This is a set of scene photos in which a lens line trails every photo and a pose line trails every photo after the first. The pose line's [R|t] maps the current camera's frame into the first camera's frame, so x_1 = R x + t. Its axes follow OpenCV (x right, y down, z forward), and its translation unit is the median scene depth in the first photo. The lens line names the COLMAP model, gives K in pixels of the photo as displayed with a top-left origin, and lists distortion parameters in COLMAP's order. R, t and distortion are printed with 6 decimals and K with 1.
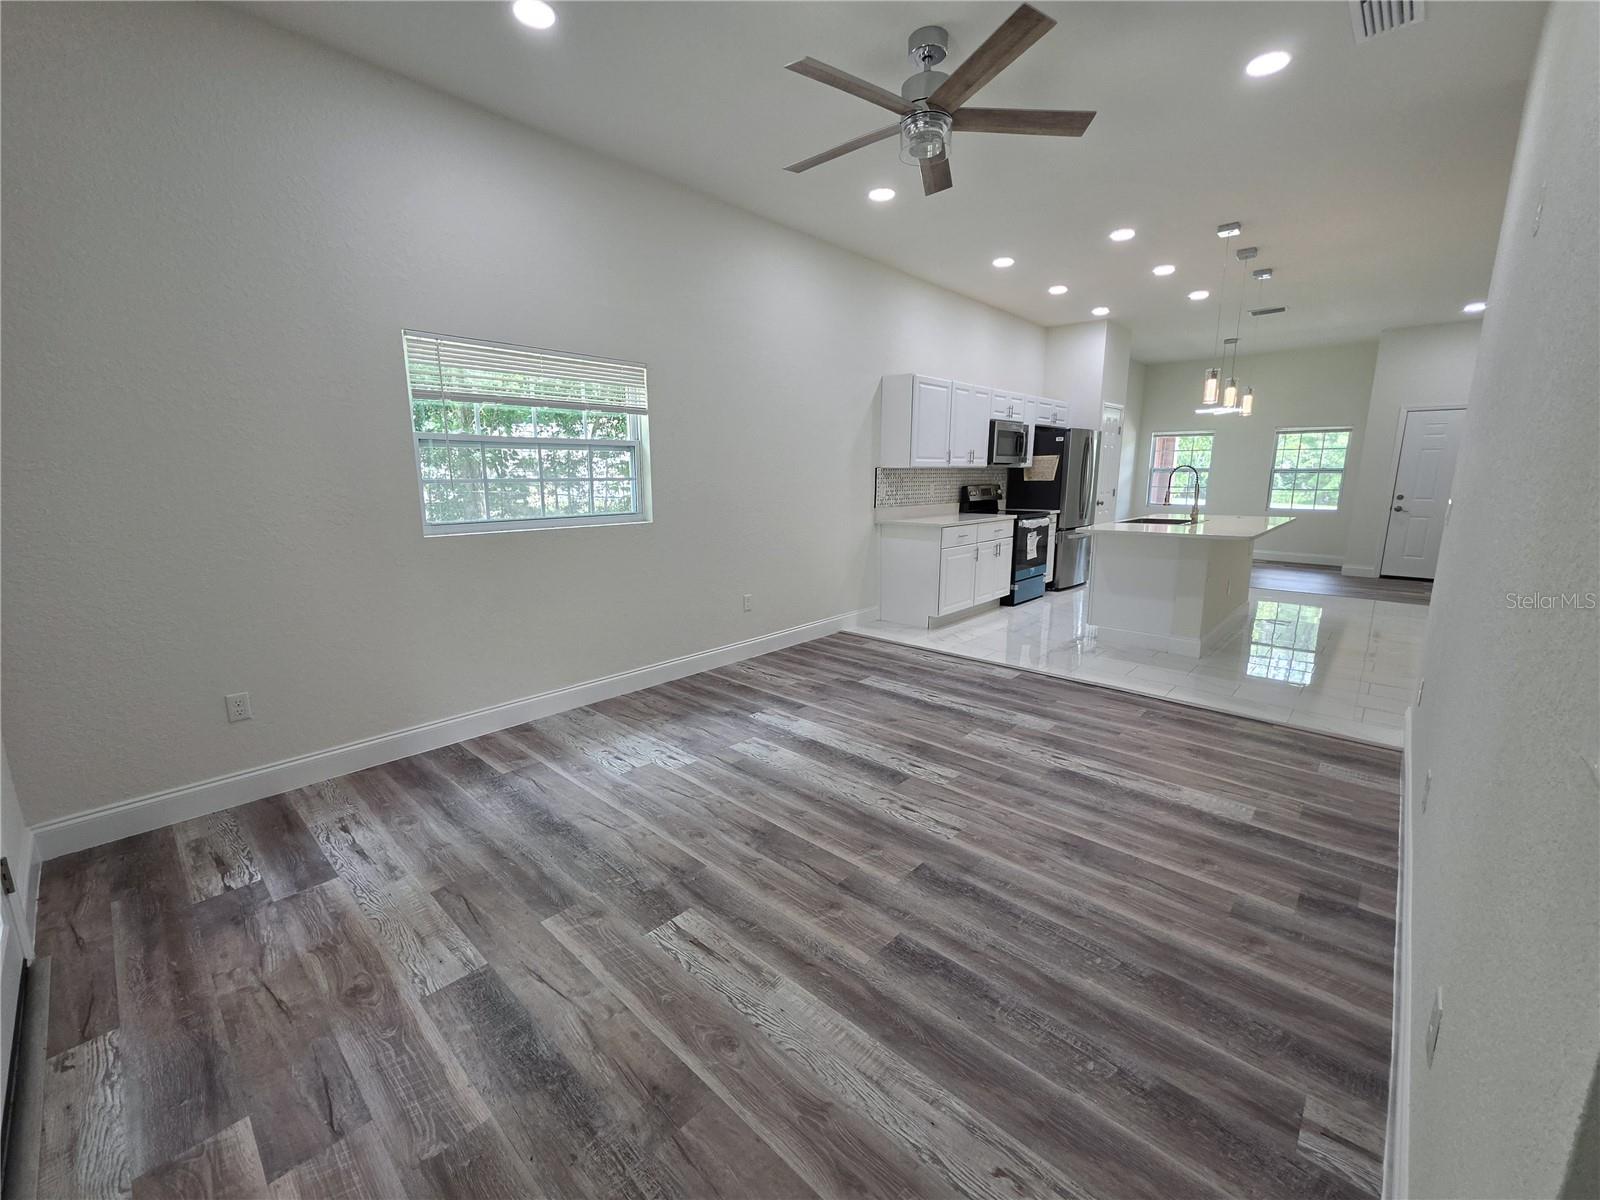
lens RADIAL K [[635.8, 0, 785.3], [0, 635.8, 604.1], [0, 0, 1]] dist [0.000040, -0.000023]
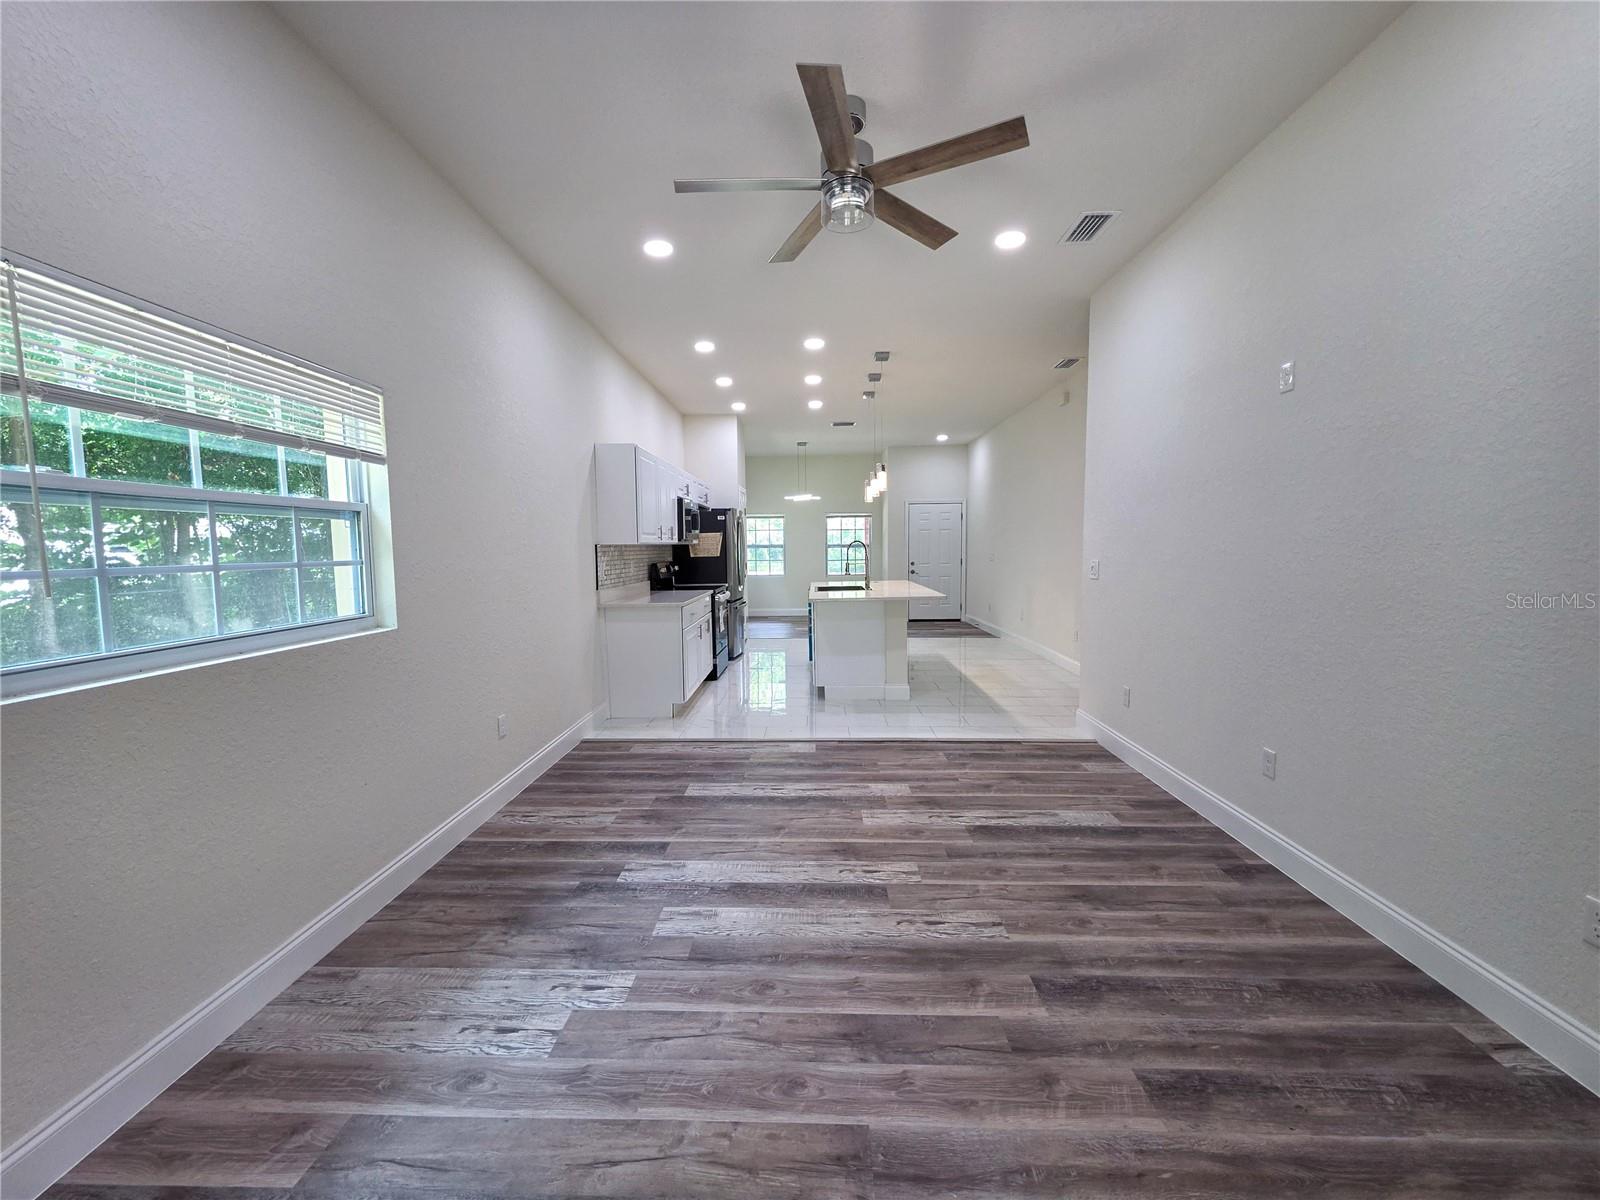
lens RADIAL K [[635.8, 0, 780.8], [0, 635.8, 604.1], [0, 0, 1]] dist [0.000040, -0.000023]
pose [[0.762493, -0.066403, 0.643580, -0.342432], [0.144345, 0.987107, -0.069168, -0.054525], [-0.630689, 0.145638, 0.762247, 0.276949]]
